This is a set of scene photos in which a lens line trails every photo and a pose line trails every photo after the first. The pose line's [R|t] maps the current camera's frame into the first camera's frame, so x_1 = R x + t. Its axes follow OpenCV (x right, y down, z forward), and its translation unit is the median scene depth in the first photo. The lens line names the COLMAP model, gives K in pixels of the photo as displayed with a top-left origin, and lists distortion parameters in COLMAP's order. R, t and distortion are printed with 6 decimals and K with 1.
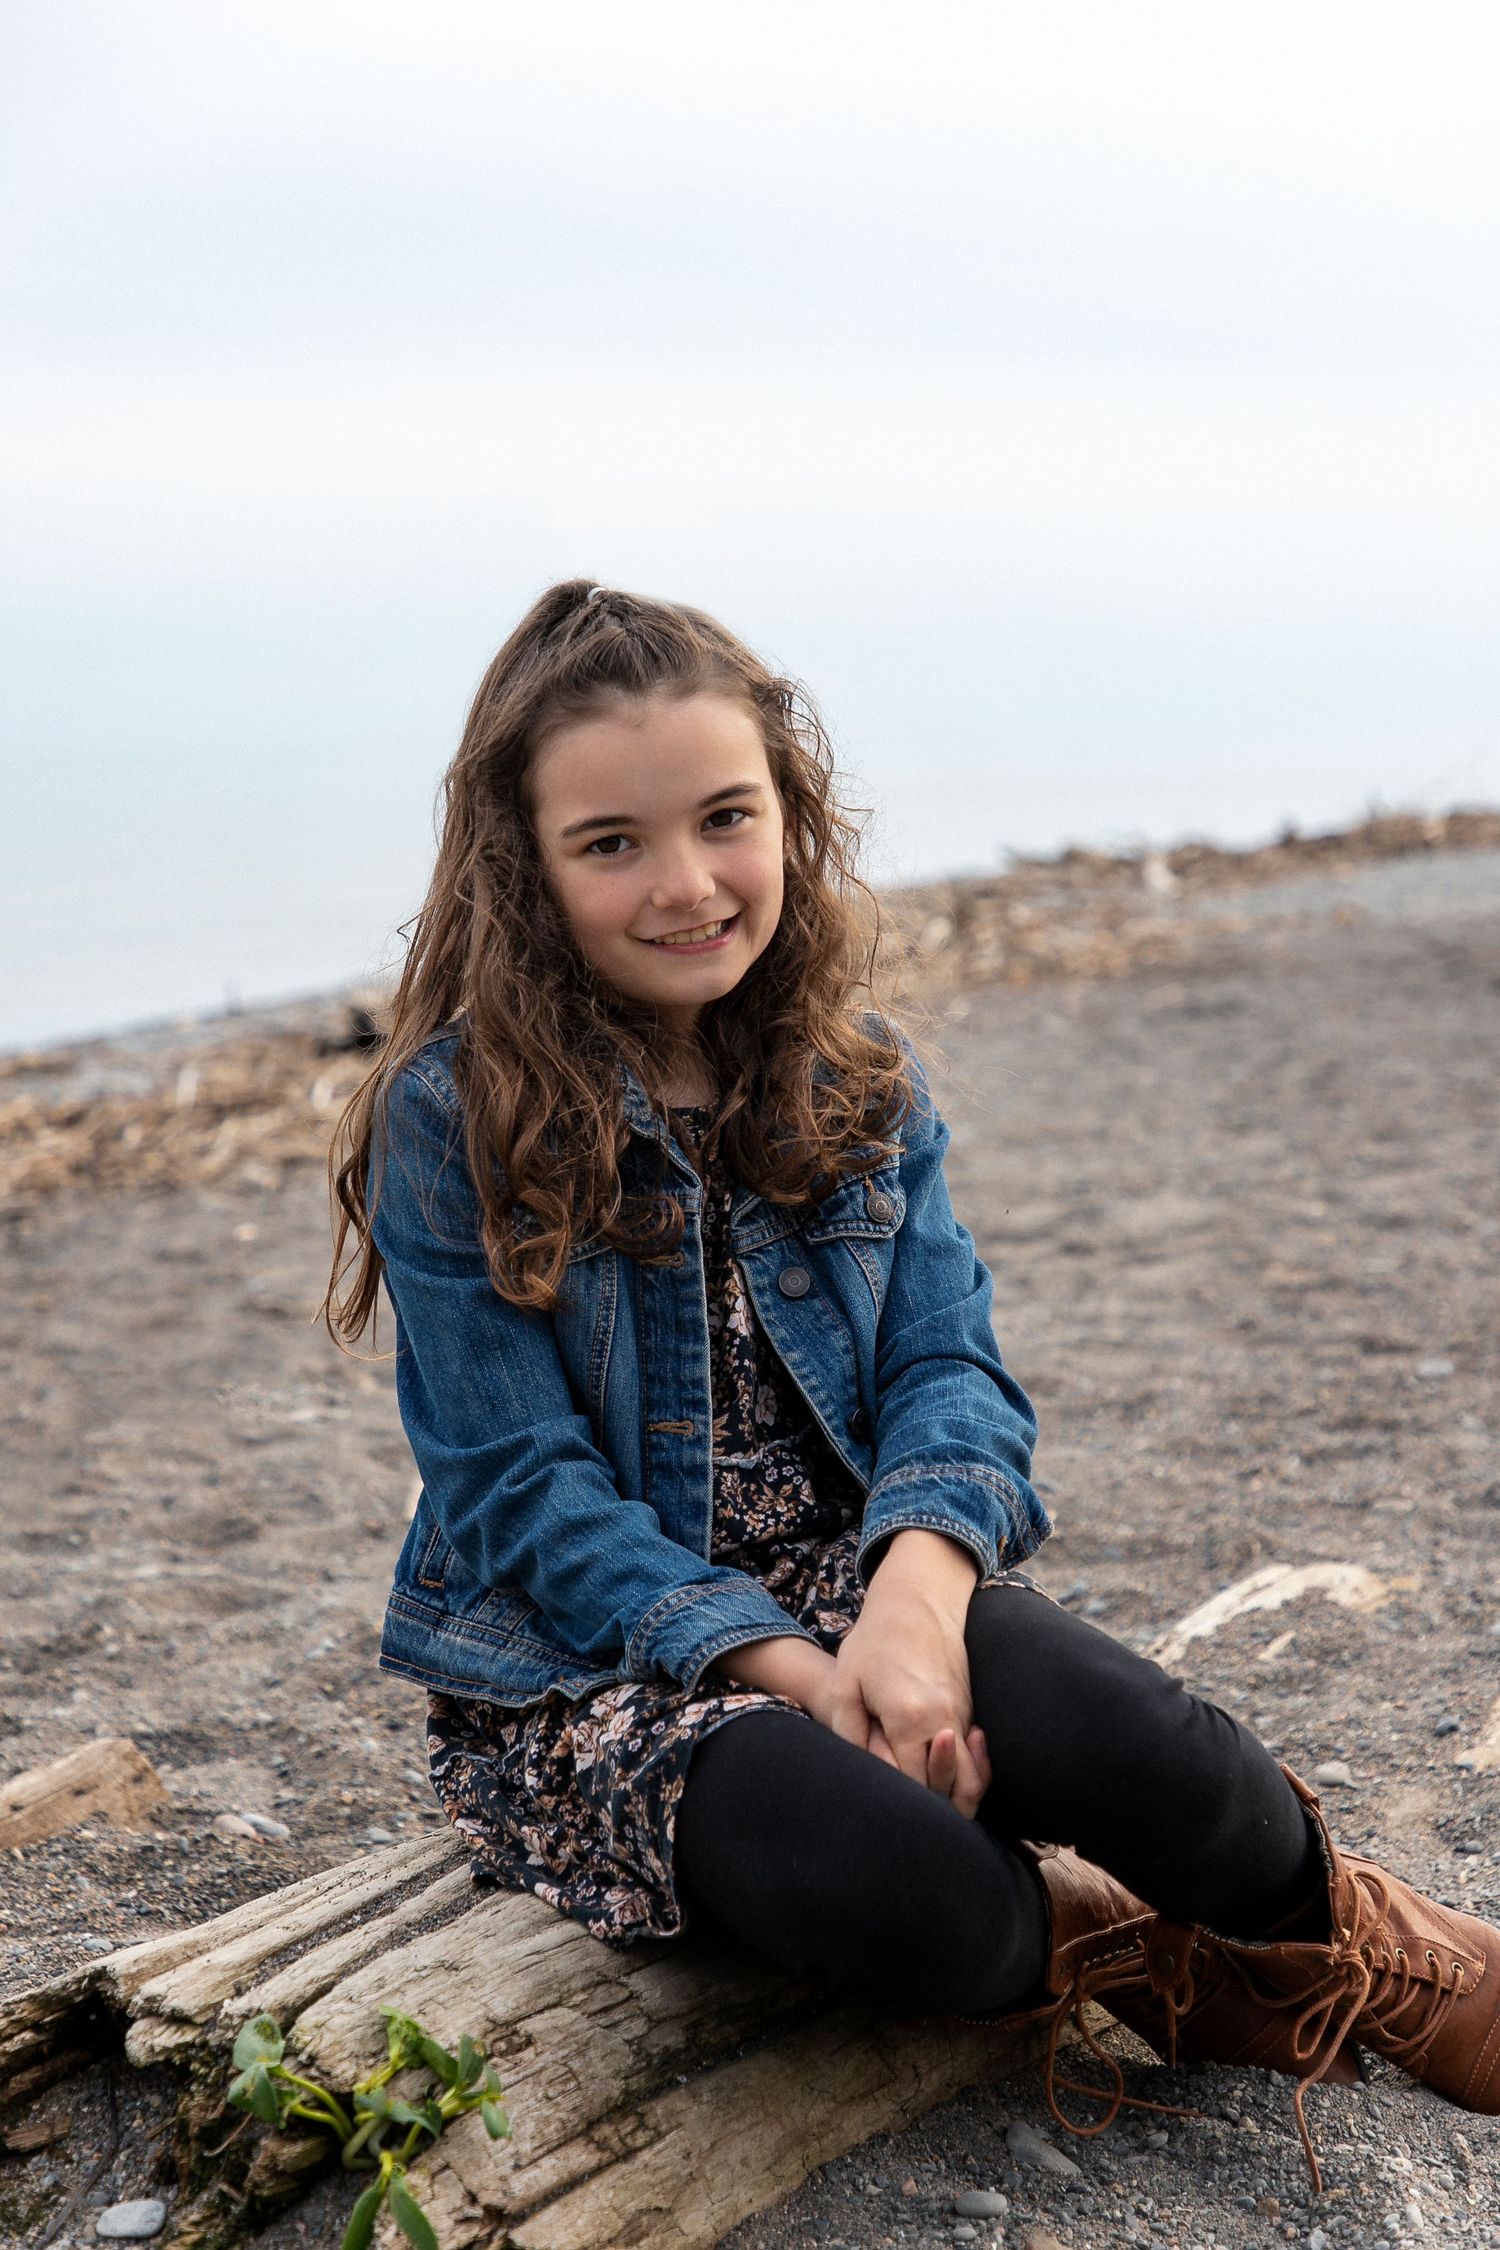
lens RADIAL K [[4447.1, 0, 748.9], [0, 4447.1, 1132.8], [0, 0, 1]] dist [0.059502, 0.000000]
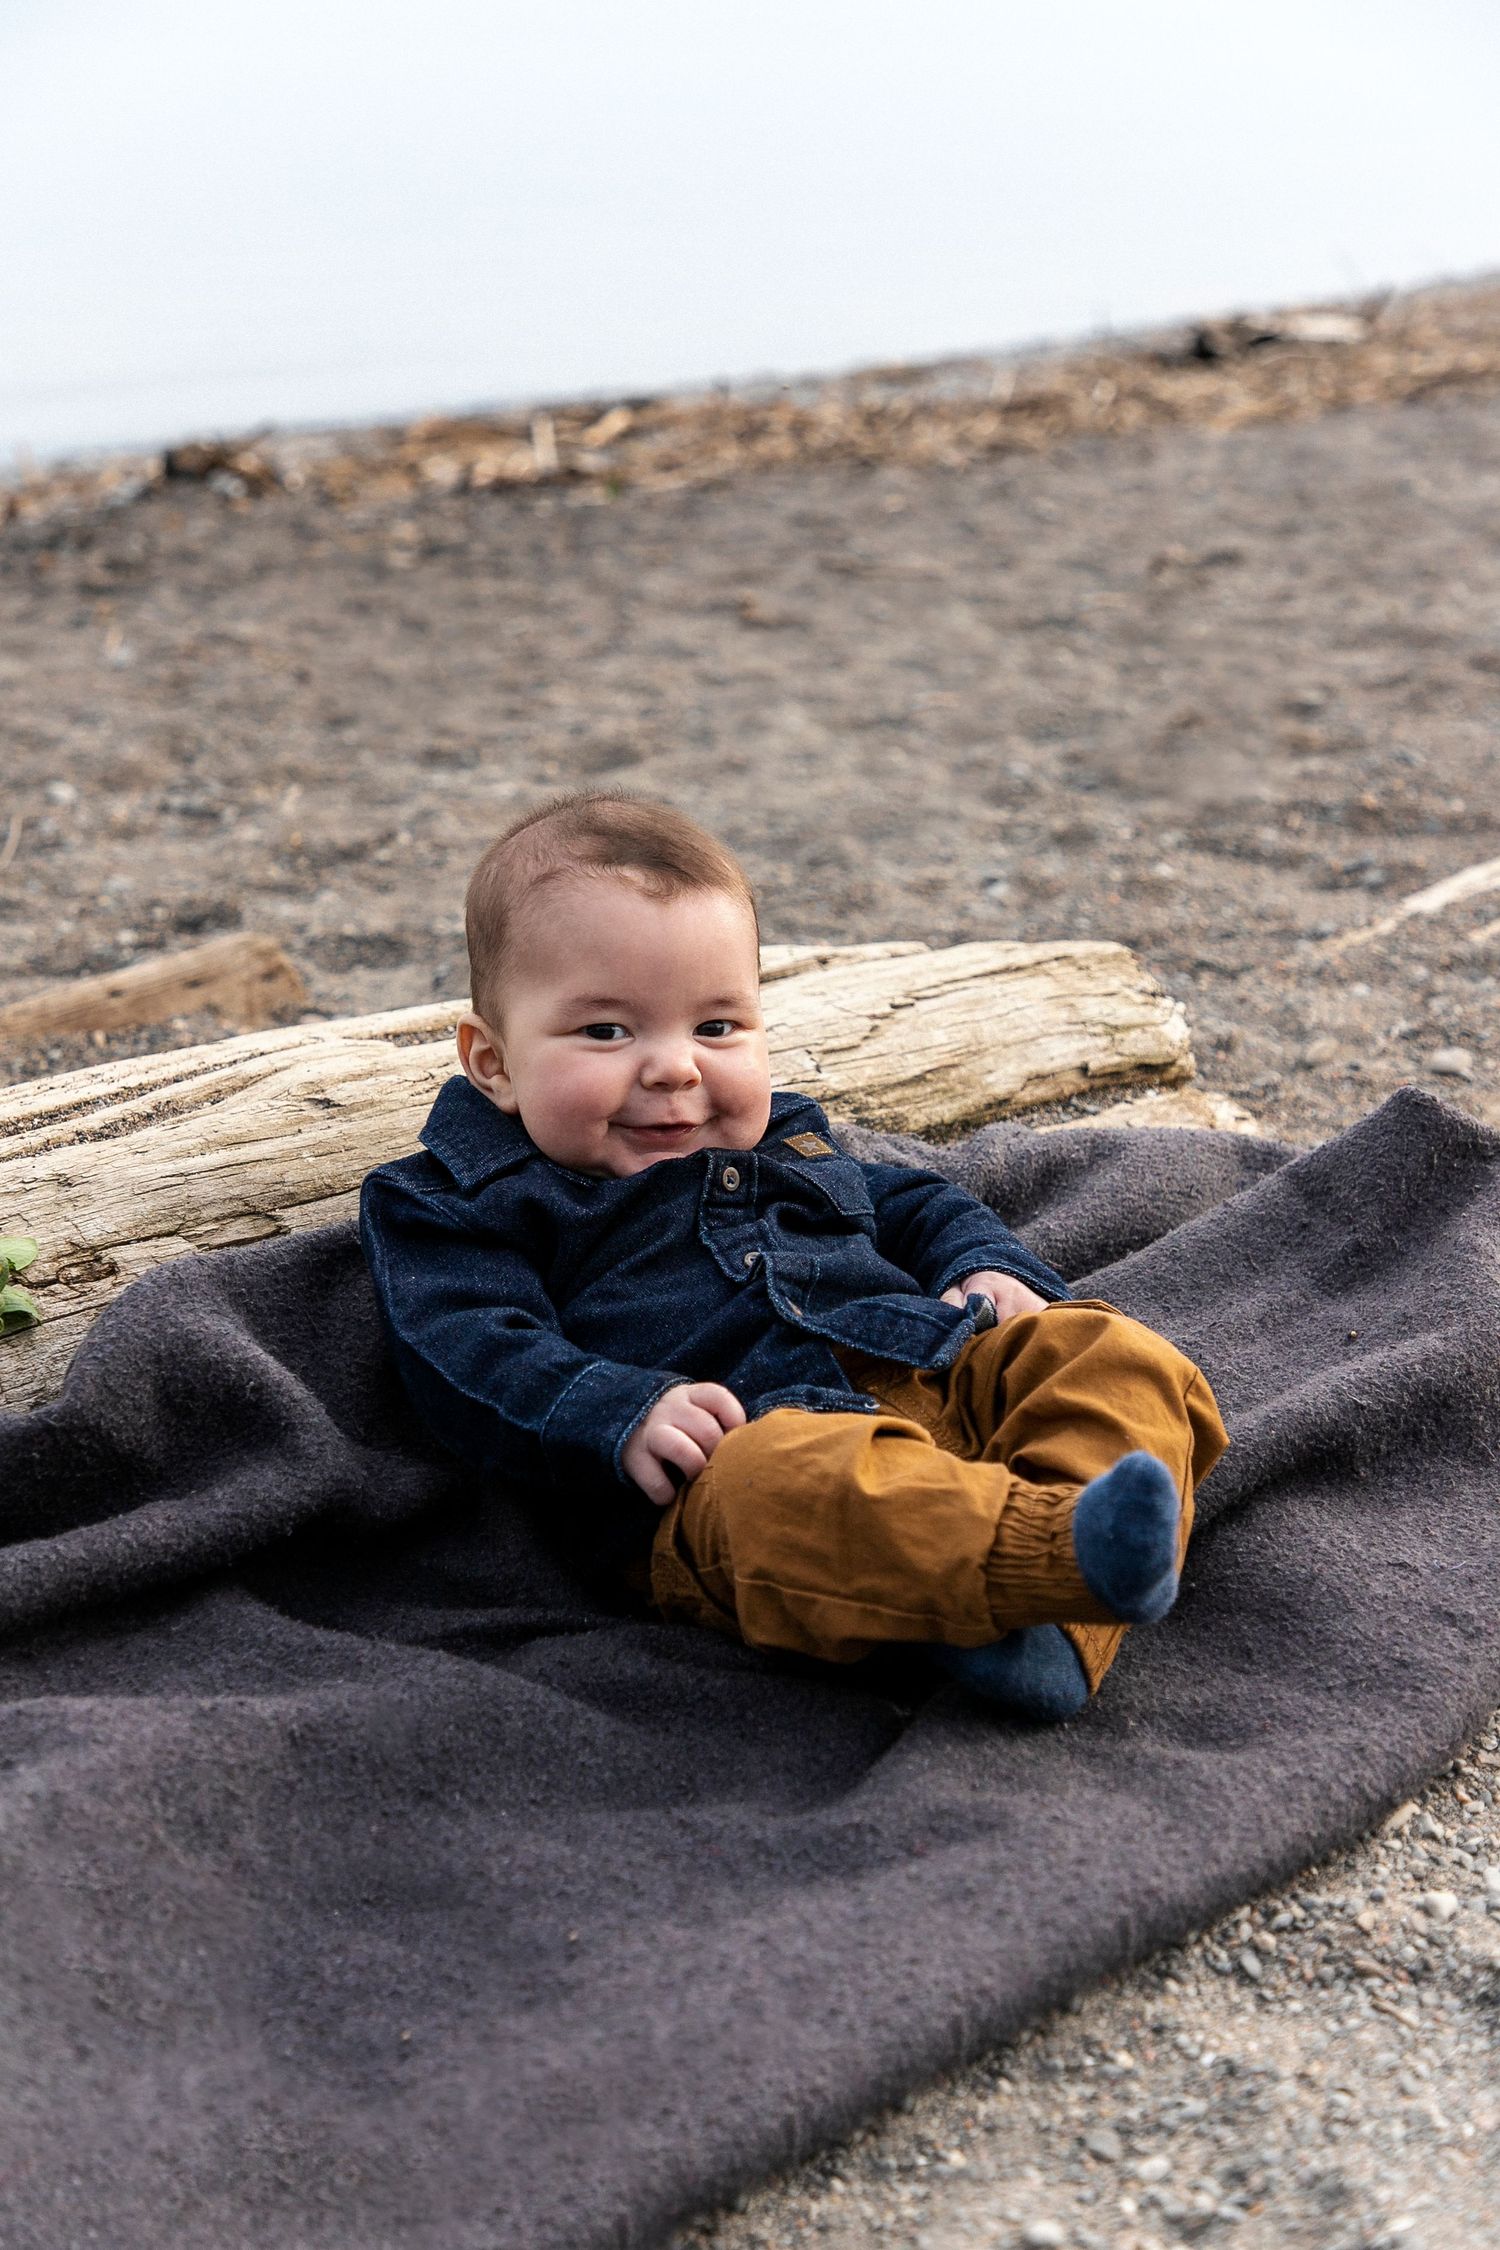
lens RADIAL K [[3758.5, 0, 745.7], [0, 3758.5, 1125.4], [0, 0, 1]] dist [0.269245, 0.000000]
pose [[0.968772, 0.081512, -0.234171, 0.149069], [-0.040462, 0.983731, 0.175031, 0.022003], [0.244628, -0.160090, 0.956310, 0.184046]]
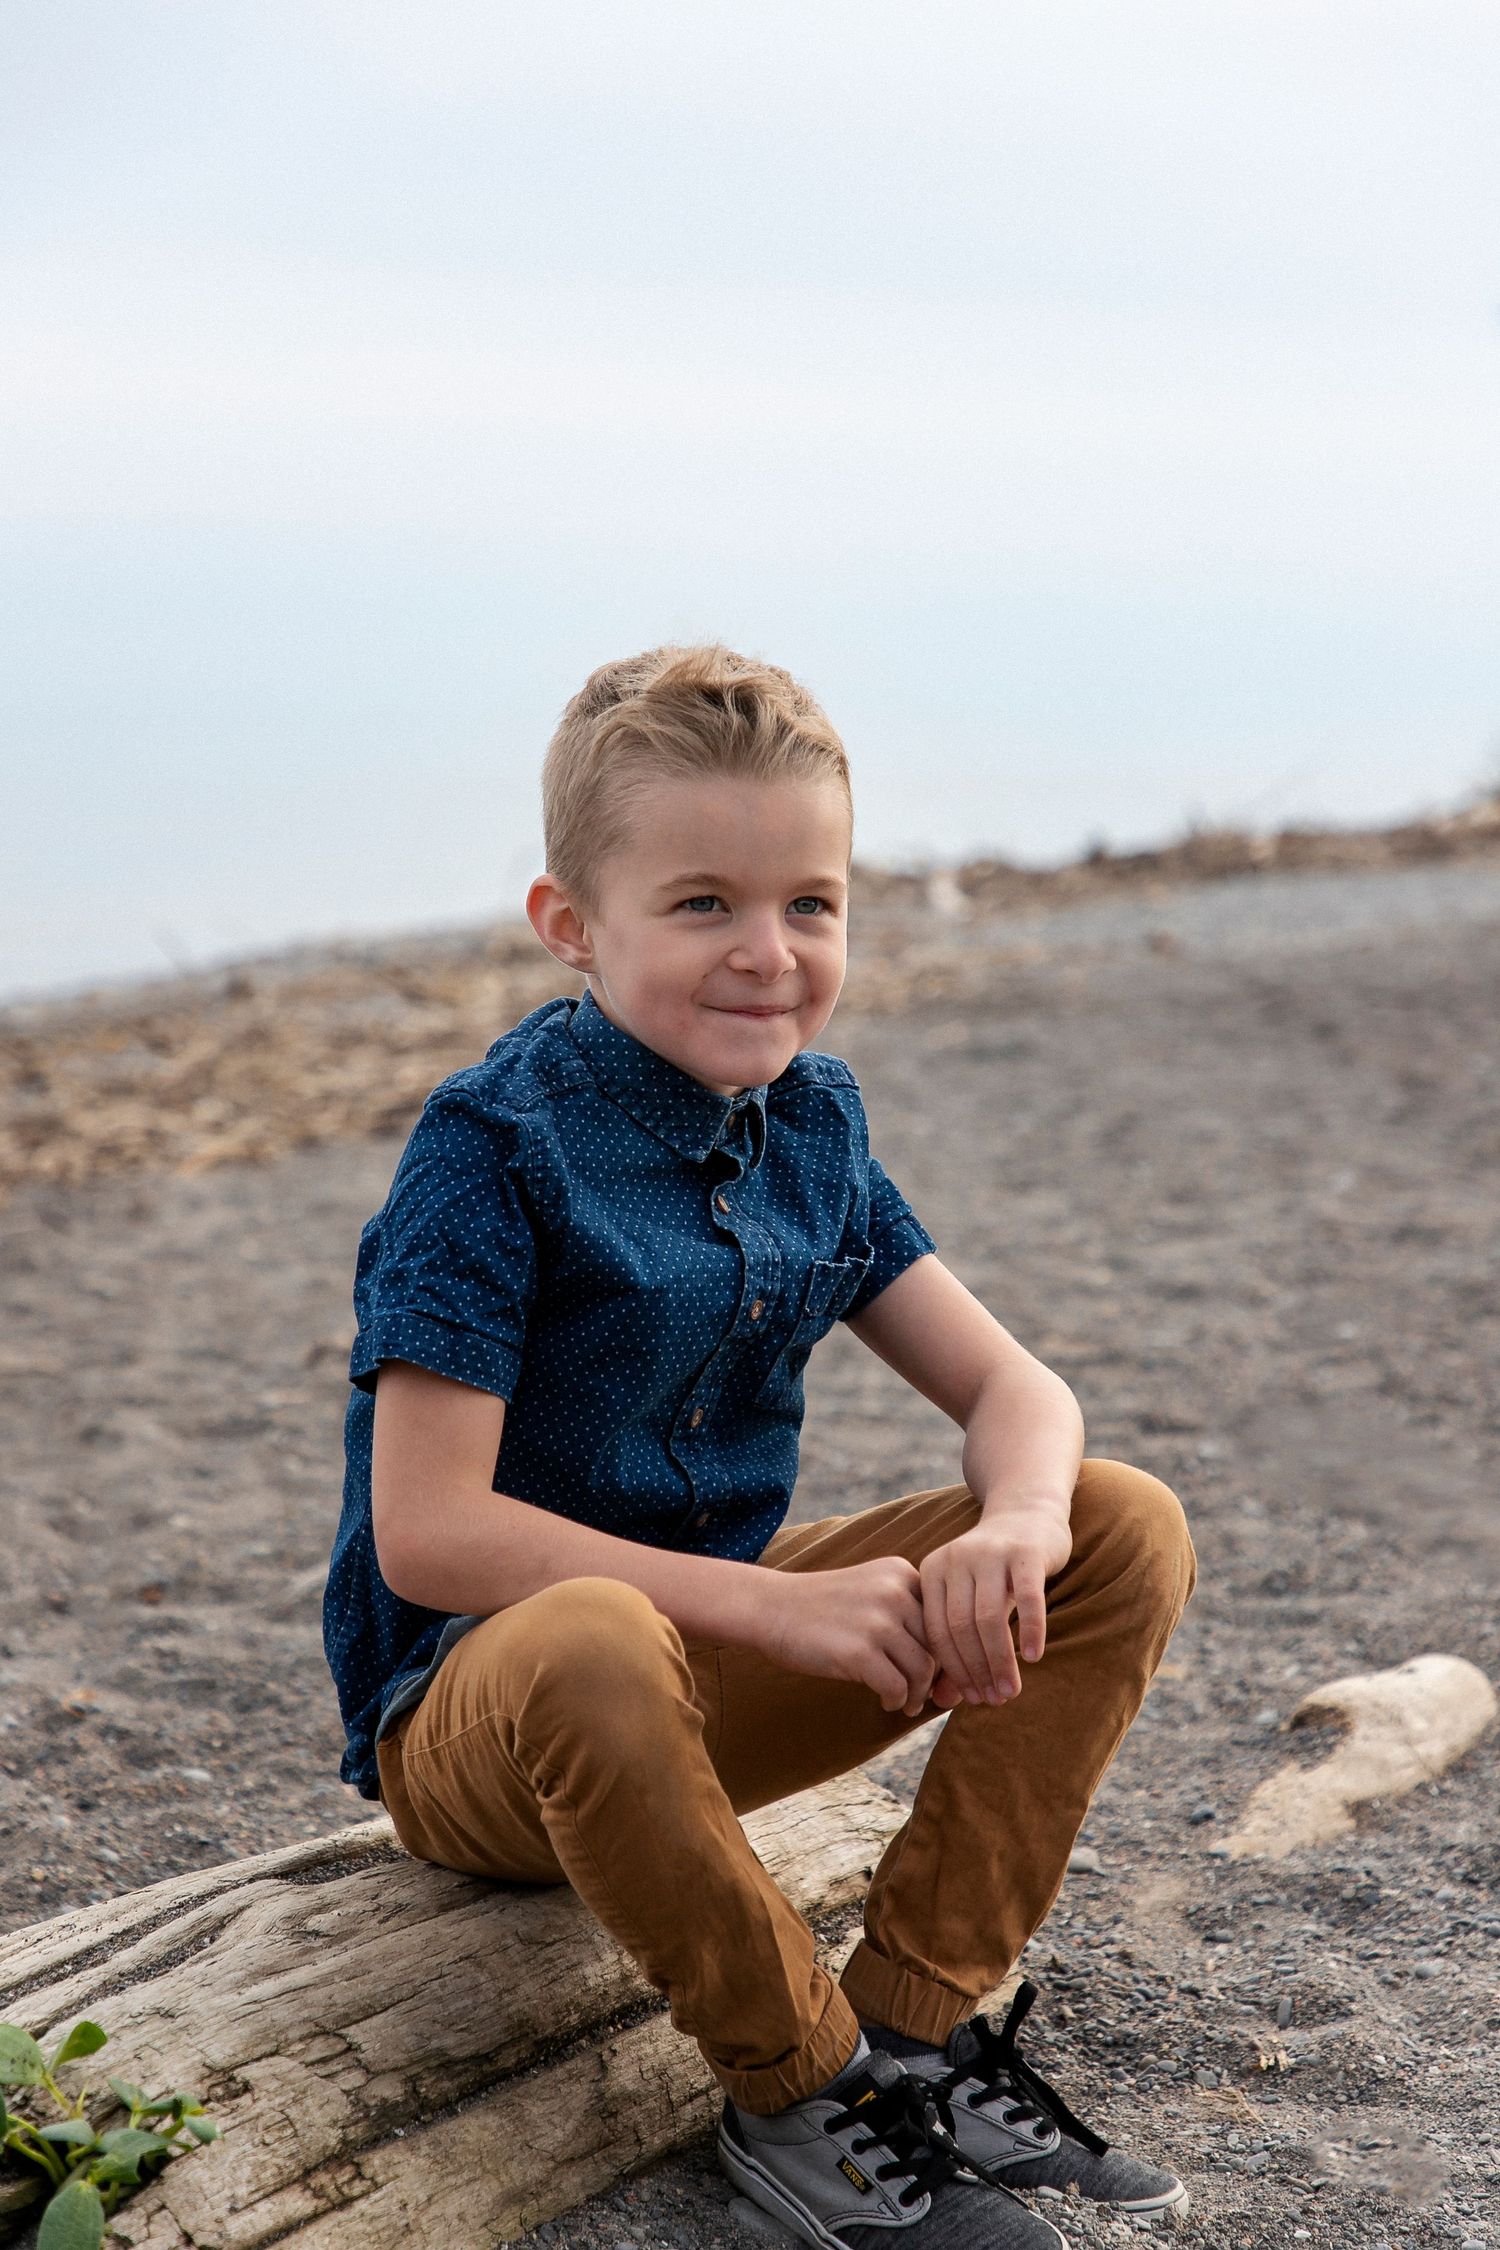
lens RADIAL K [[5239.7, 0, 747.3], [0, 5239.7, 1113.3], [0, 0, 1]] dist [0.082127, 0.000000]
pose [[0.998331, 0.020760, 0.053888, -0.003437], [-0.020001, 0.999694, -0.014583, 0.001721], [-0.054174, 0.013481, 0.998441, -0.102070]]
